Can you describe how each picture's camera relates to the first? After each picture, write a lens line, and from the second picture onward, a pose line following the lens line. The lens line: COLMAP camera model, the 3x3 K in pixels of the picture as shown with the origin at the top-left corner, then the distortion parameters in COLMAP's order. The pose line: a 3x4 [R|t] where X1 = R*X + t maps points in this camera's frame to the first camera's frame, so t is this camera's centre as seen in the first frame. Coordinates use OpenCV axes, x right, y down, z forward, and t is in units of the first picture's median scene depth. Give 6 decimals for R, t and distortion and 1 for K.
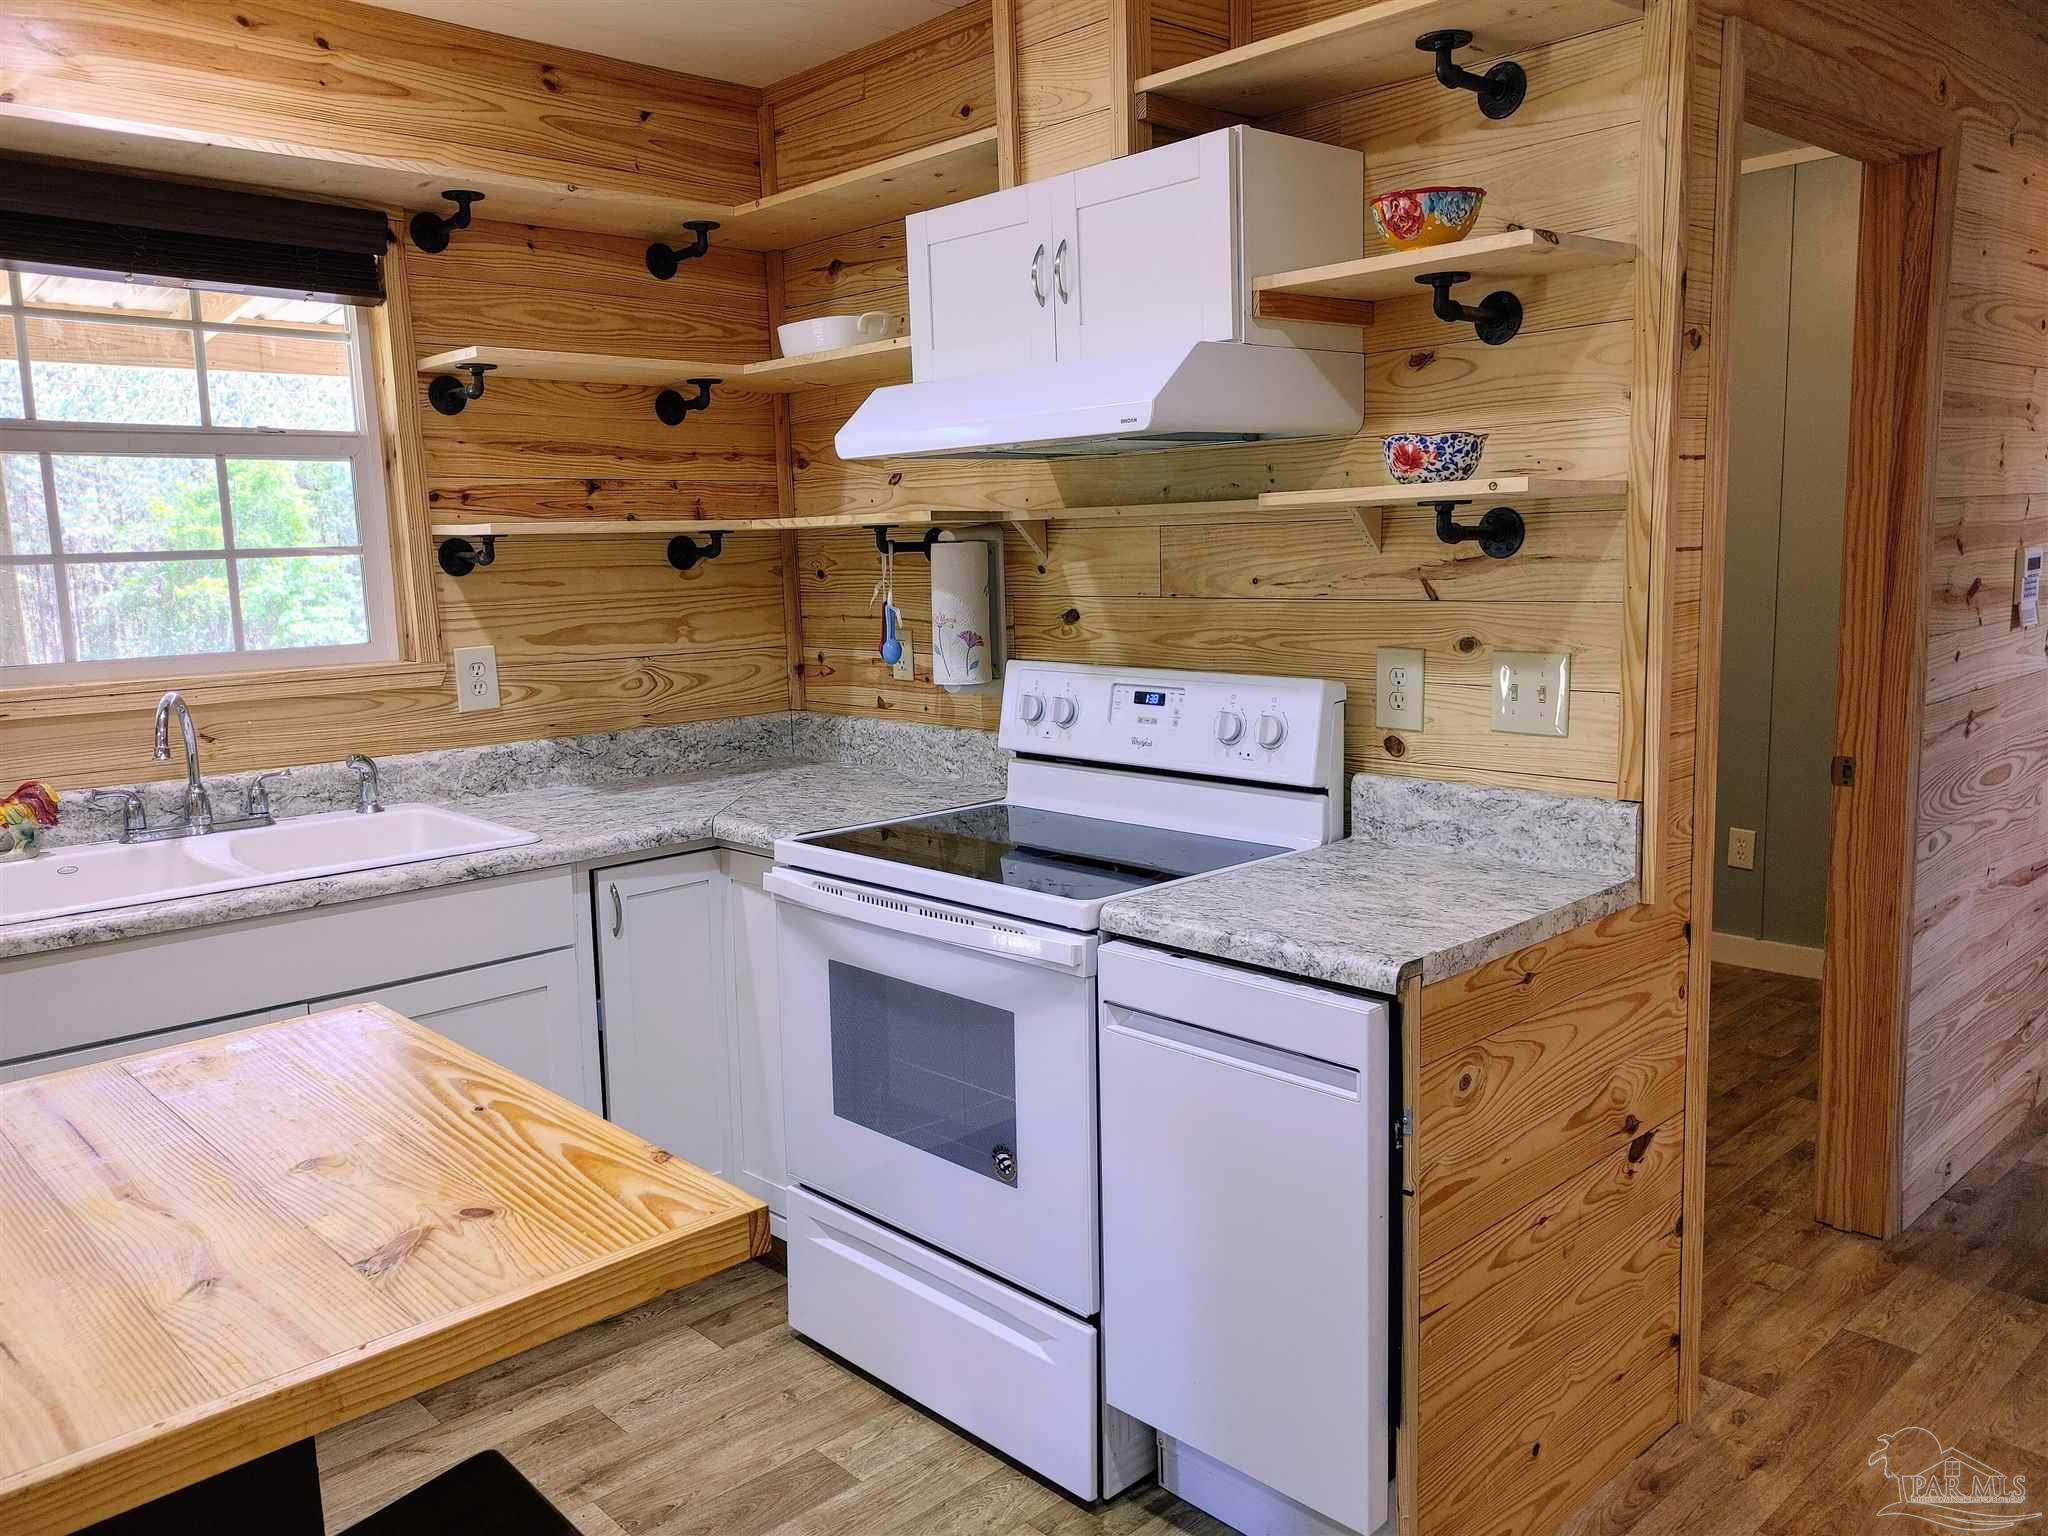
lens RADIAL K [[1556.6, 0, 1029.0], [0, 1556.6, 765.6], [0, 0, 1]] dist [0.058654, -0.052020]
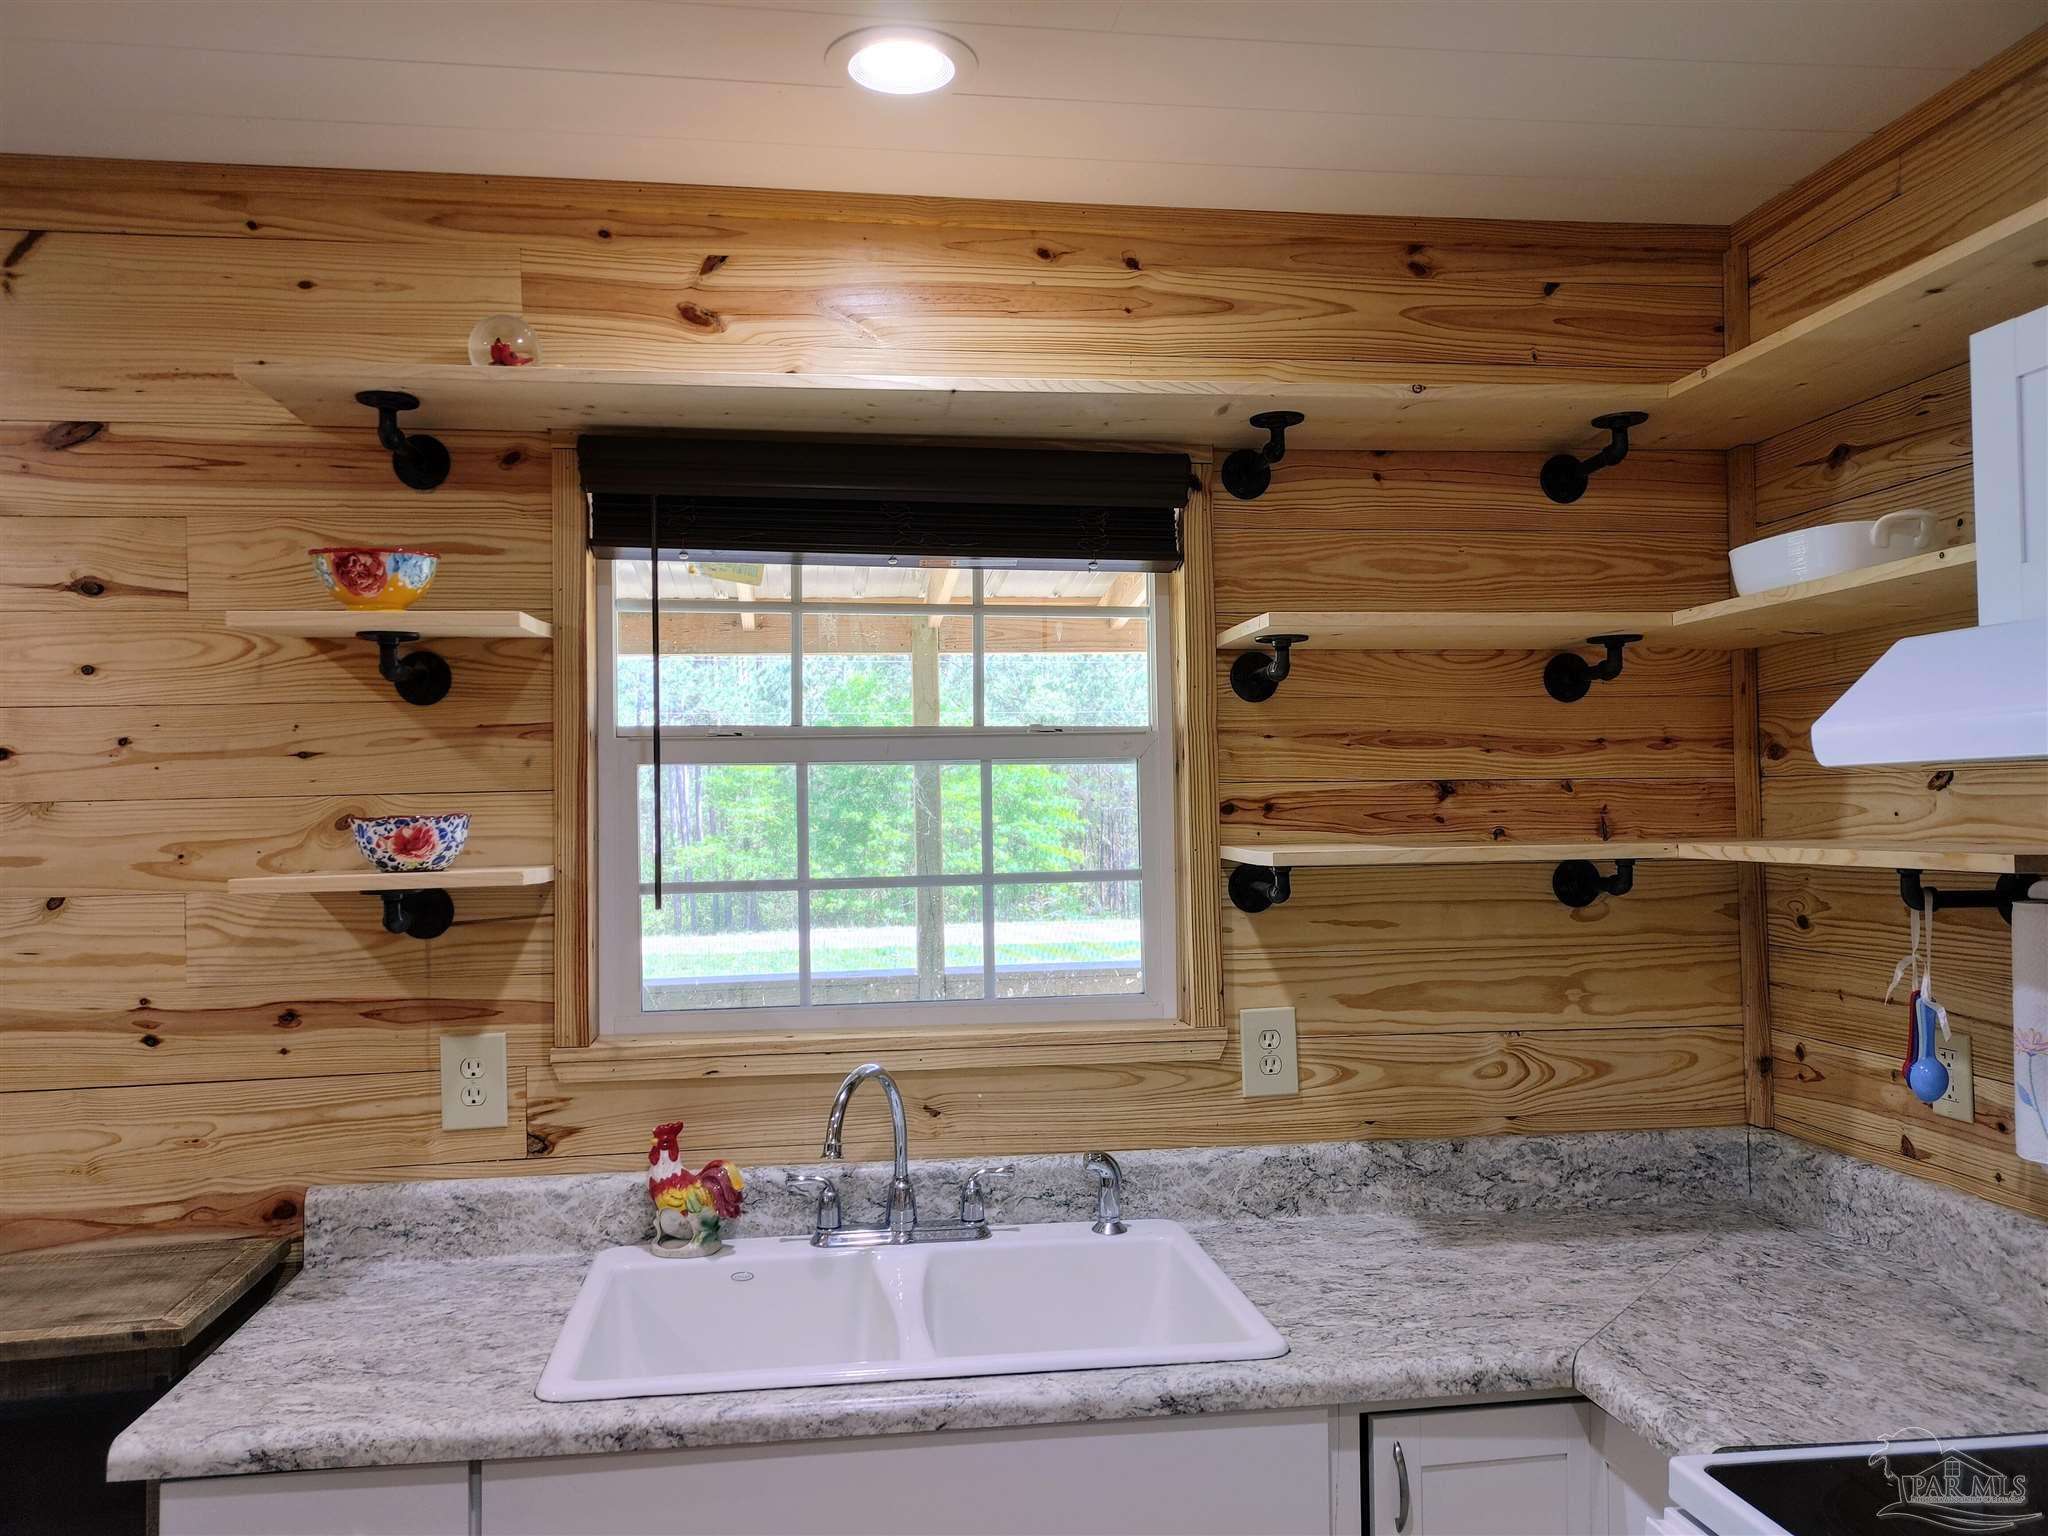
lens RADIAL K [[1551.8, 0, 1019.1], [0, 1551.8, 770.5], [0, 0, 1]] dist [0.065830, -0.063293]
pose [[0.814618, 0.000336, -0.579998, -0.025059], [-0.090545, 0.987813, -0.126599, -0.084665], [0.572887, 0.155646, 0.804720, 0.333409]]
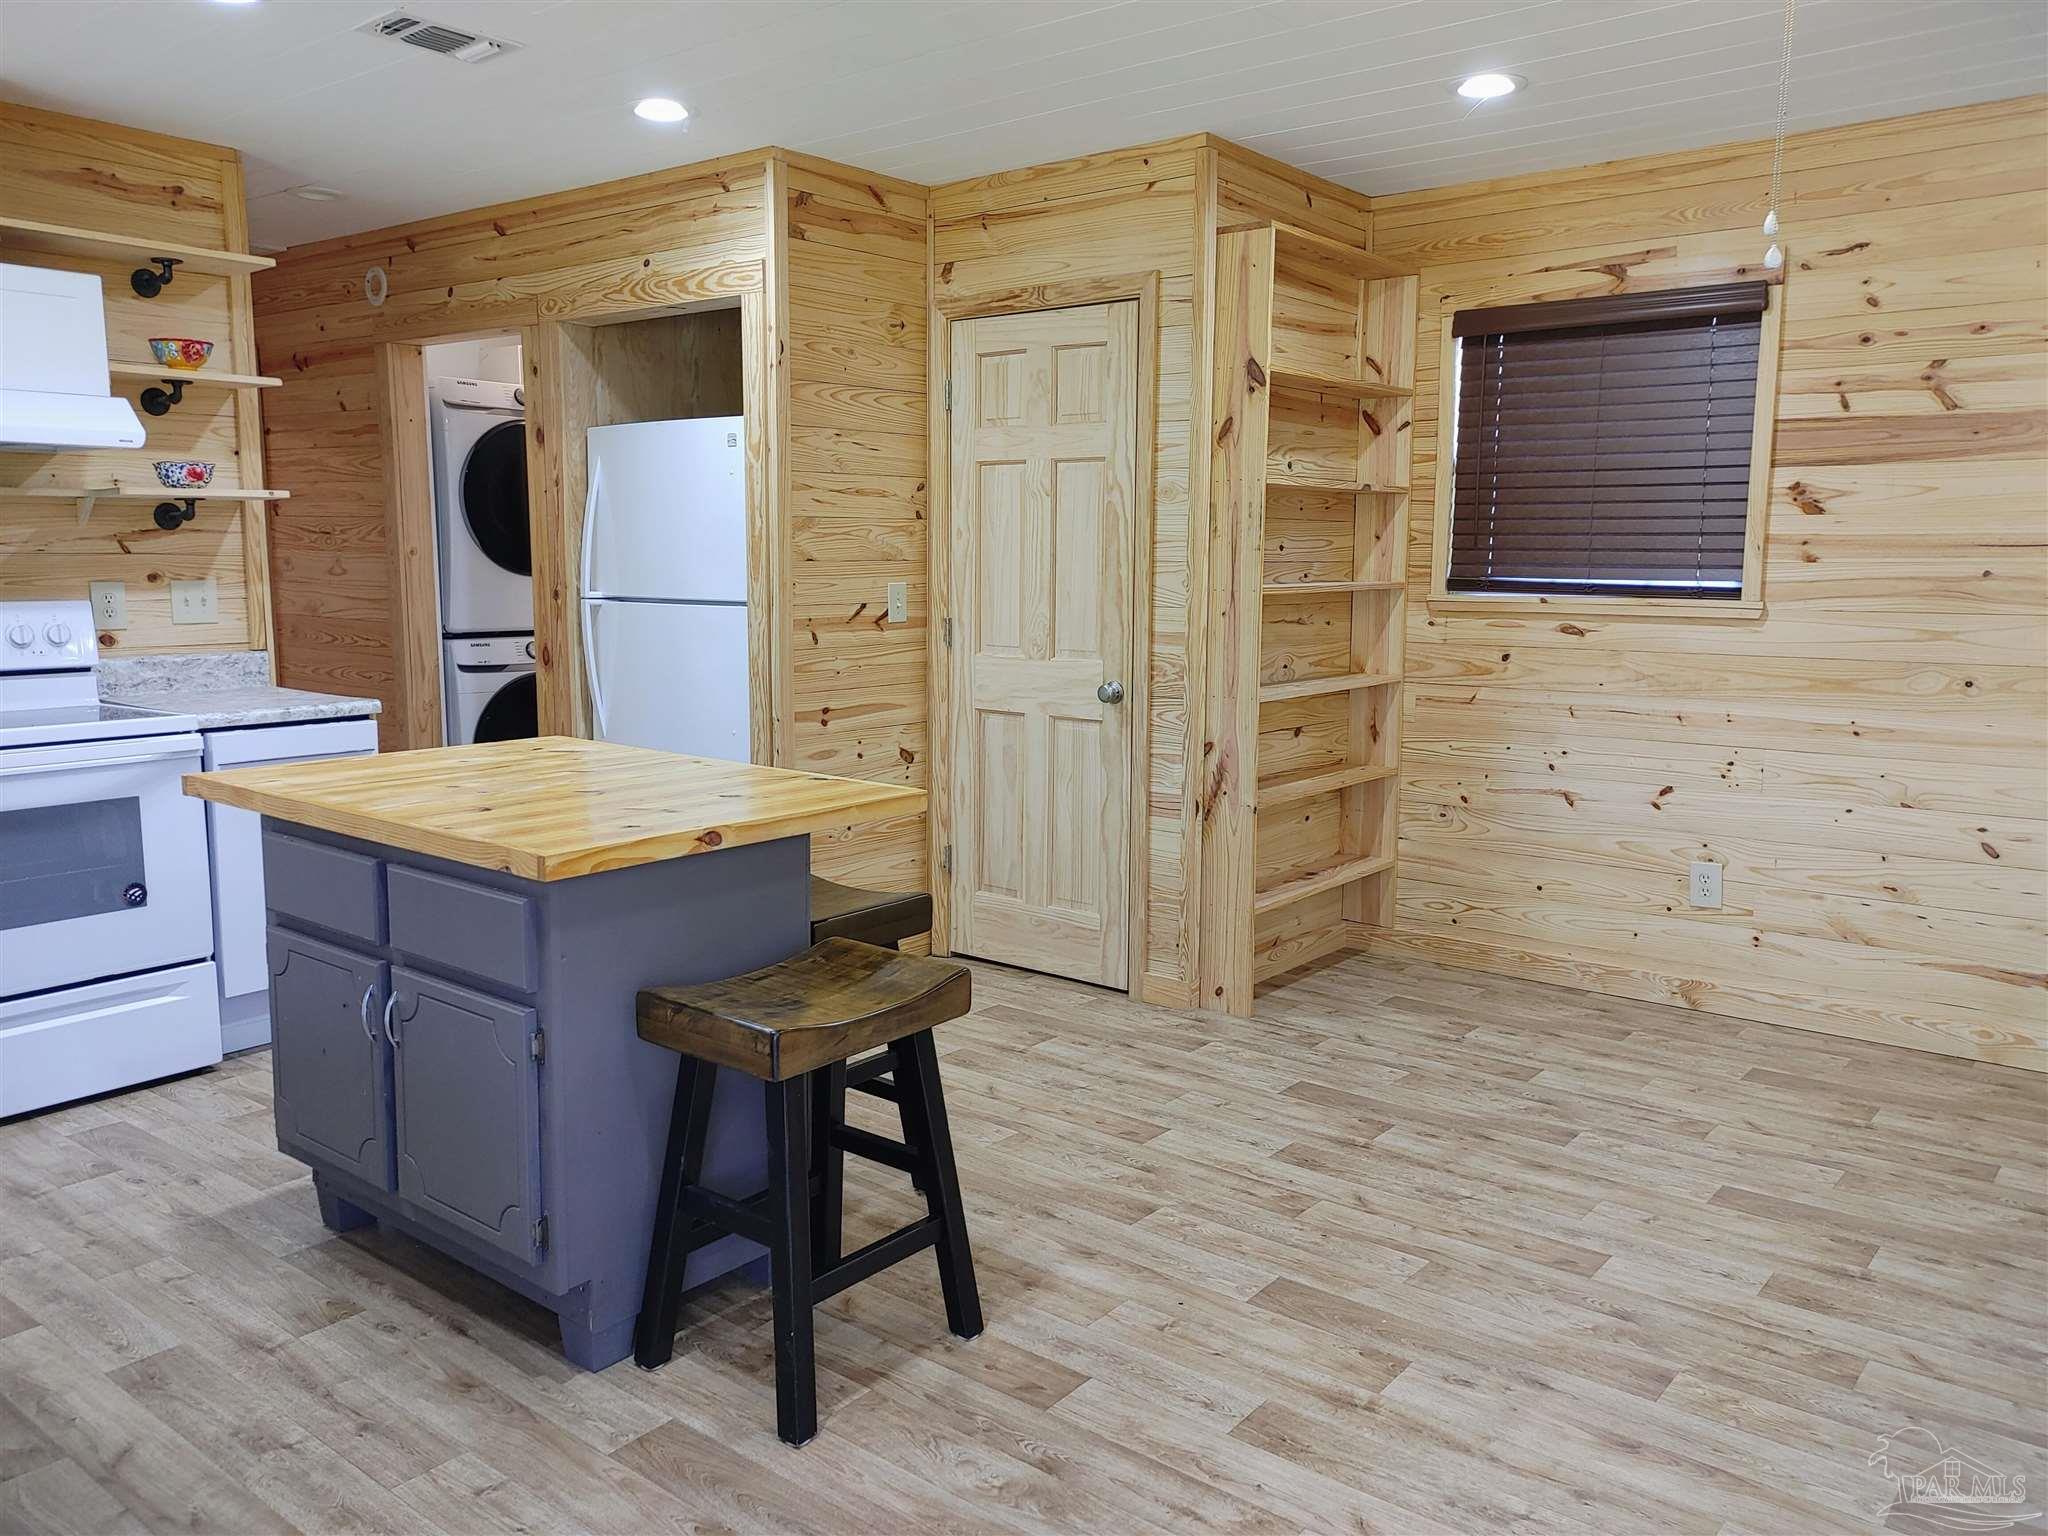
lens RADIAL K [[1551.8, 0, 1017.3], [0, 1551.8, 754.2], [0, 0, 1]] dist [0.059288, -0.045596]
pose [[-0.138457, -0.103443, 0.984951, -1.279507], [0.145976, 0.981536, 0.123605, 0.033594], [-0.979551, 0.160893, -0.120800, 0.211543]]
